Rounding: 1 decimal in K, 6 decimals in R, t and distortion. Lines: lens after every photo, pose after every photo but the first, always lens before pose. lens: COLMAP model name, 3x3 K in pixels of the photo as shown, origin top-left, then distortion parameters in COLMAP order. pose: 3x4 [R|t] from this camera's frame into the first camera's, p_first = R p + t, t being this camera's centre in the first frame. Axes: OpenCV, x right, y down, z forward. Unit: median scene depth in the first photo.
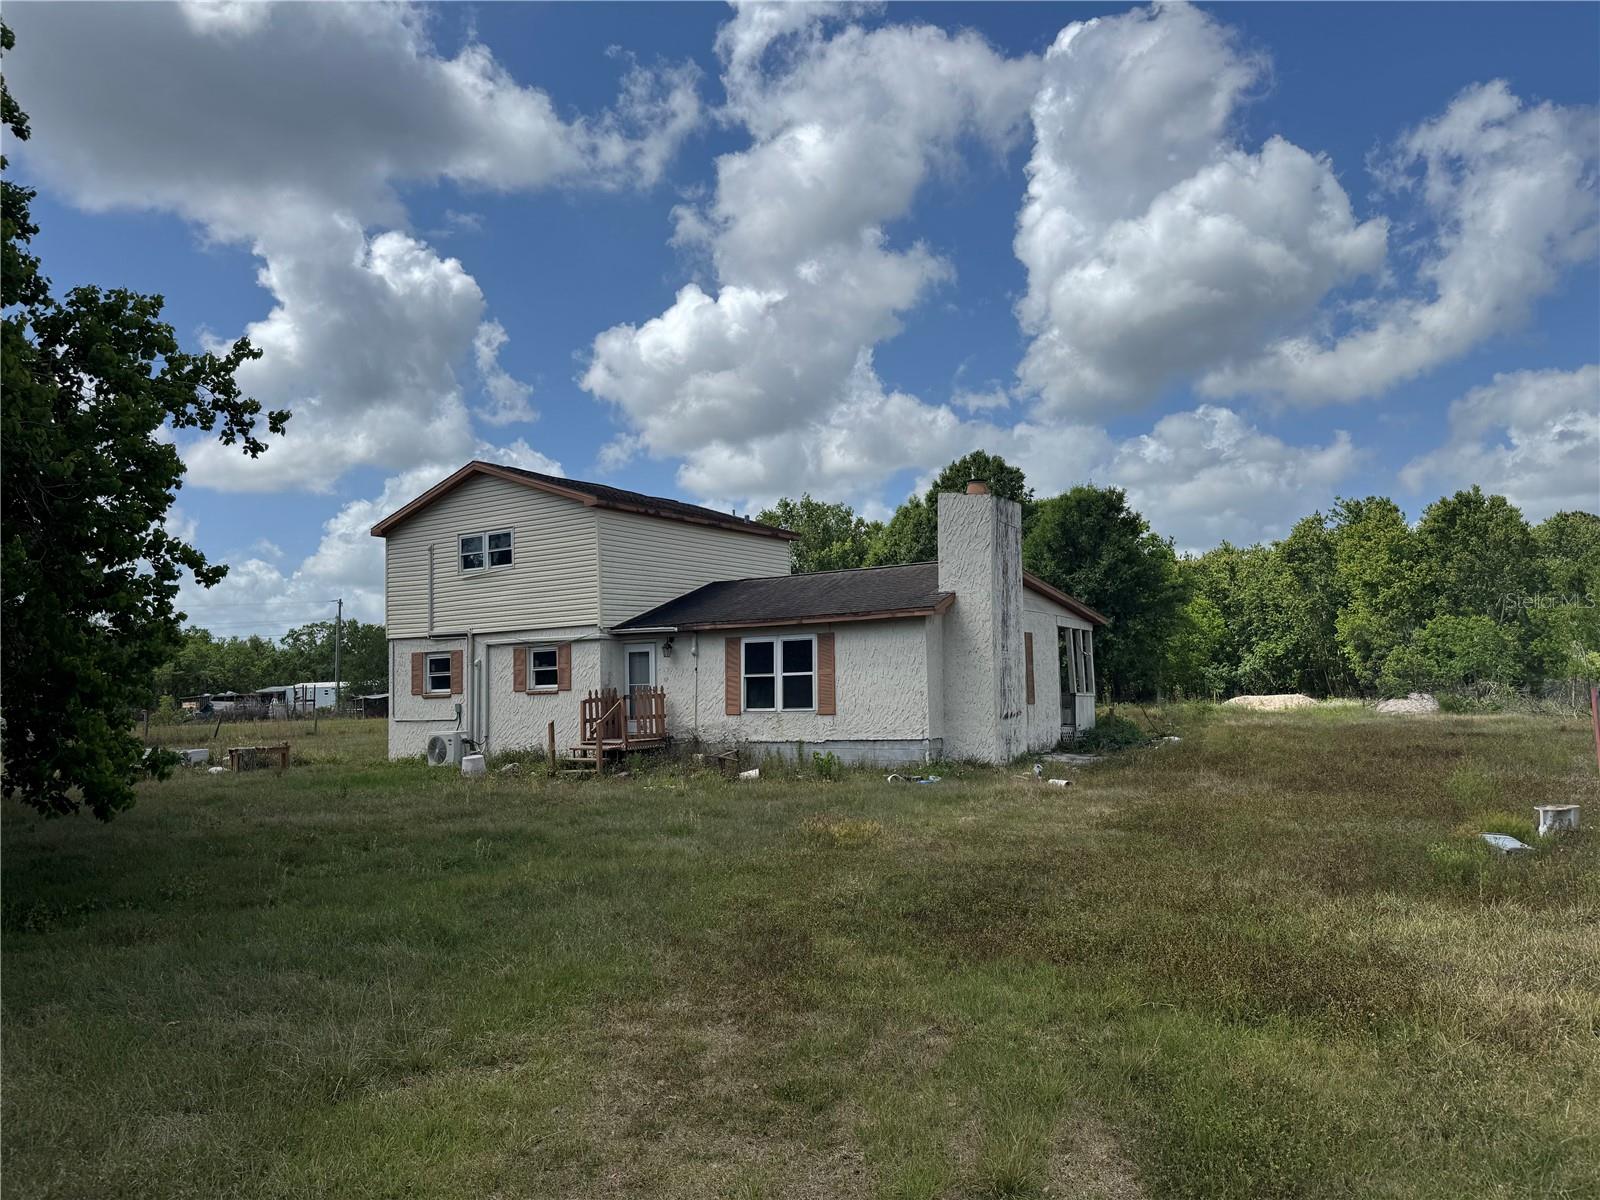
lens RADIAL K [[1202.6, 0, 777.5], [0, 1202.6, 597.8], [0, 0, 1]] dist [0.203449, 0.001443]
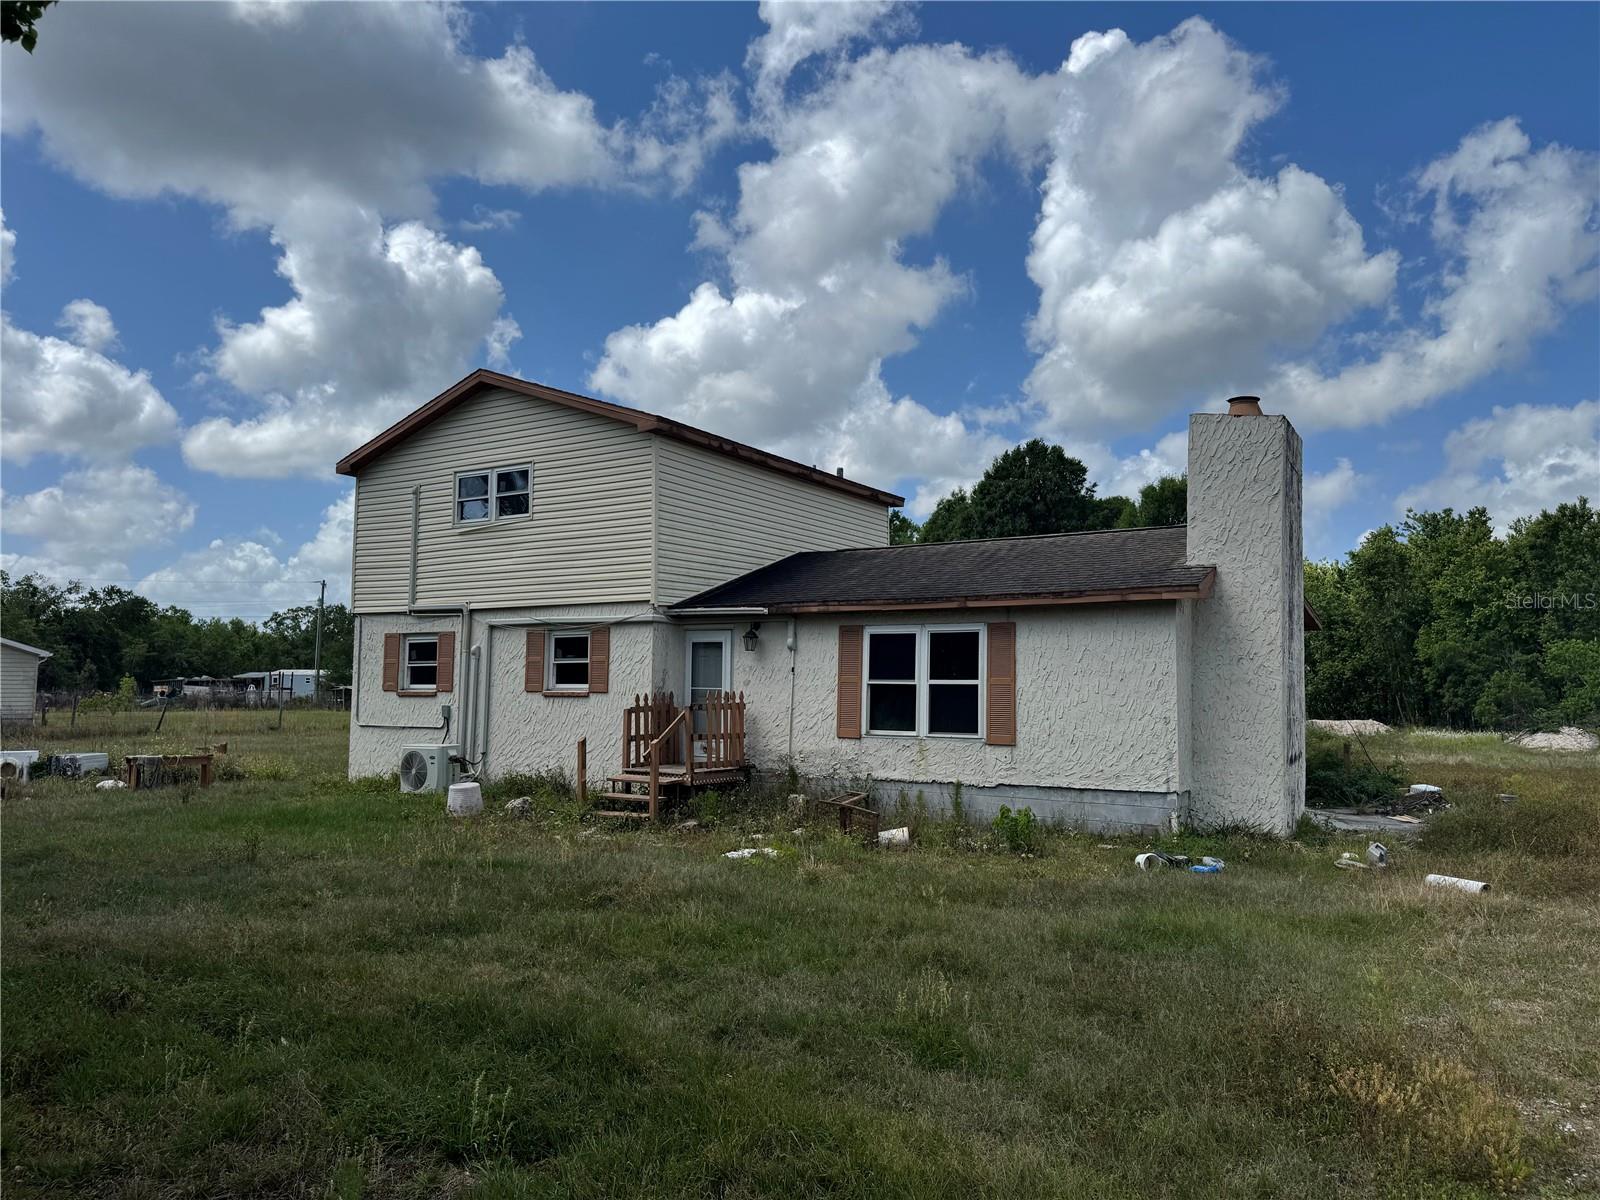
lens RADIAL K [[1144.6, 0, 800.0], [0, 1144.6, 600.0], [0, 0, 1]] dist [0.135390, -0.001347]
pose [[0.998746, 0.037260, 0.033424, -0.079242], [-0.037095, 0.999296, -0.005534, 0.020821], [-0.033607, 0.004287, 0.999426, 0.312816]]
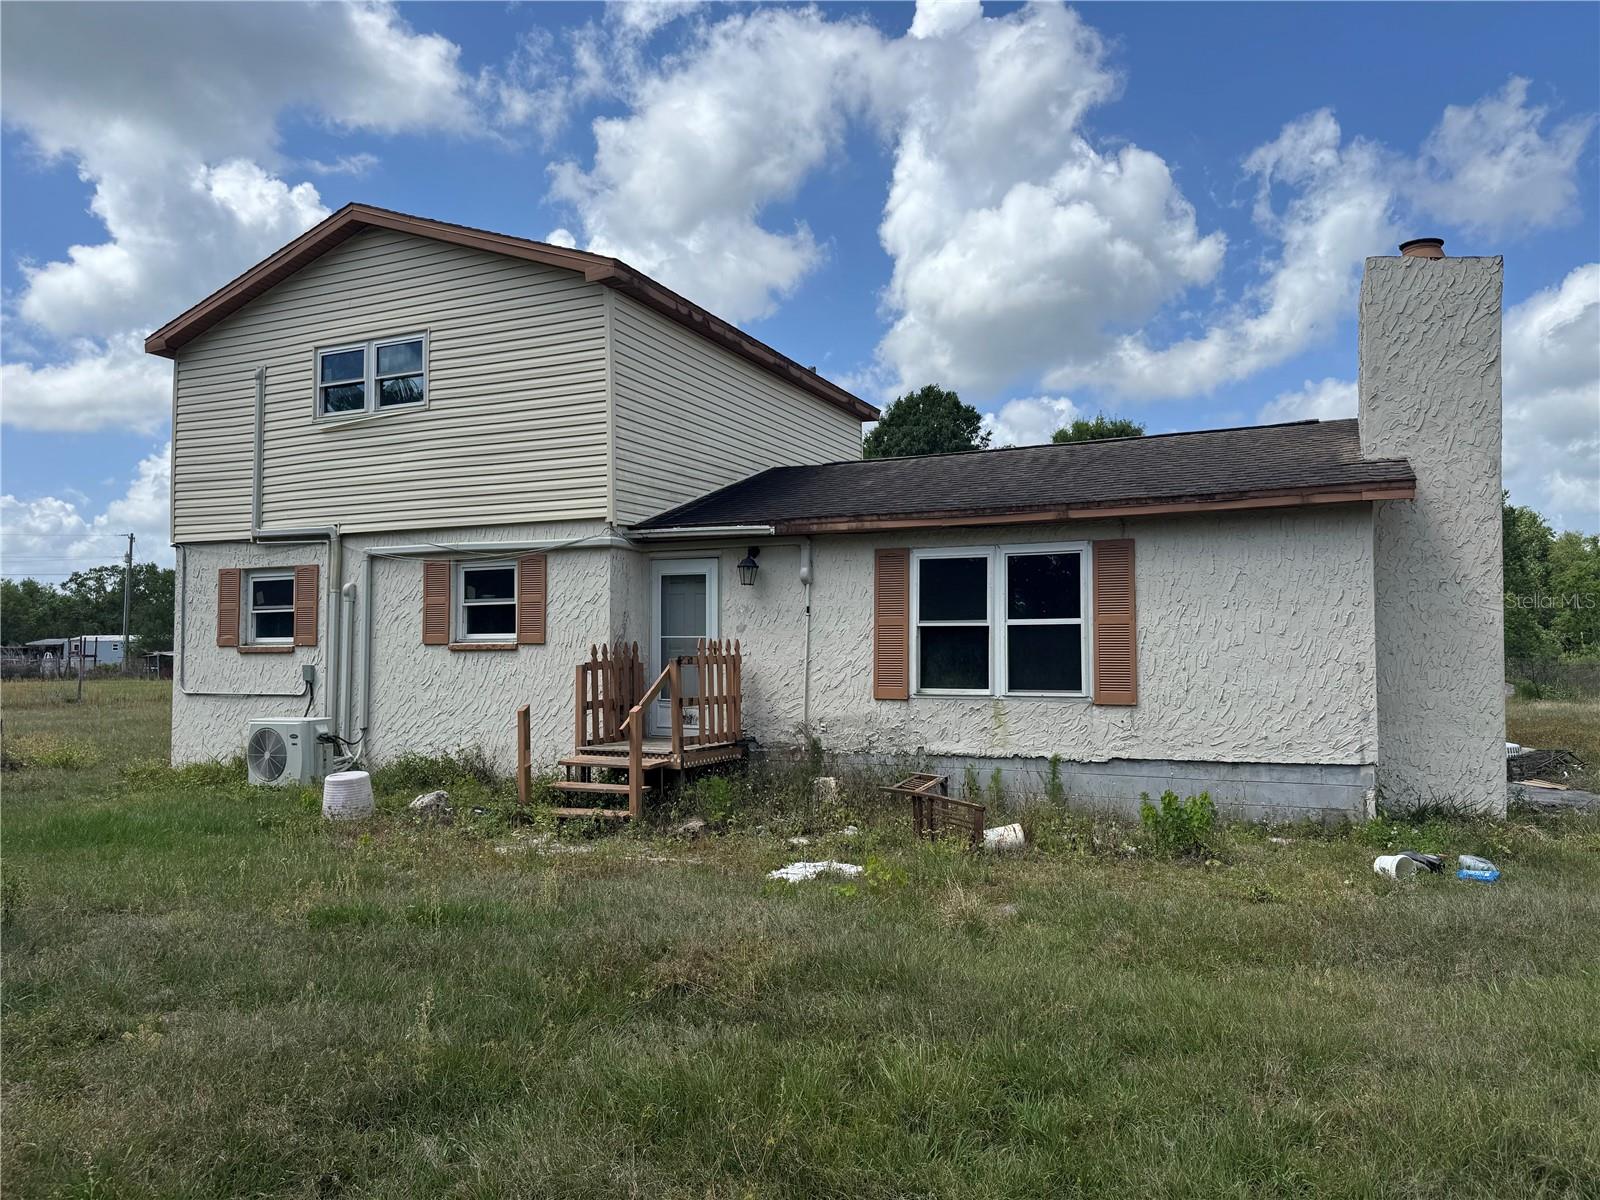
lens RADIAL K [[1126.4, 0, 800.0], [0, 1126.4, 600.0], [0, 0, 1]] dist [0.090286, -0.076760]
pose [[0.984545, 0.032283, 0.172131, -0.139903], [-0.035786, 0.999210, 0.017281, 0.042870], [-0.171438, -0.023174, 0.984922, 0.482003]]
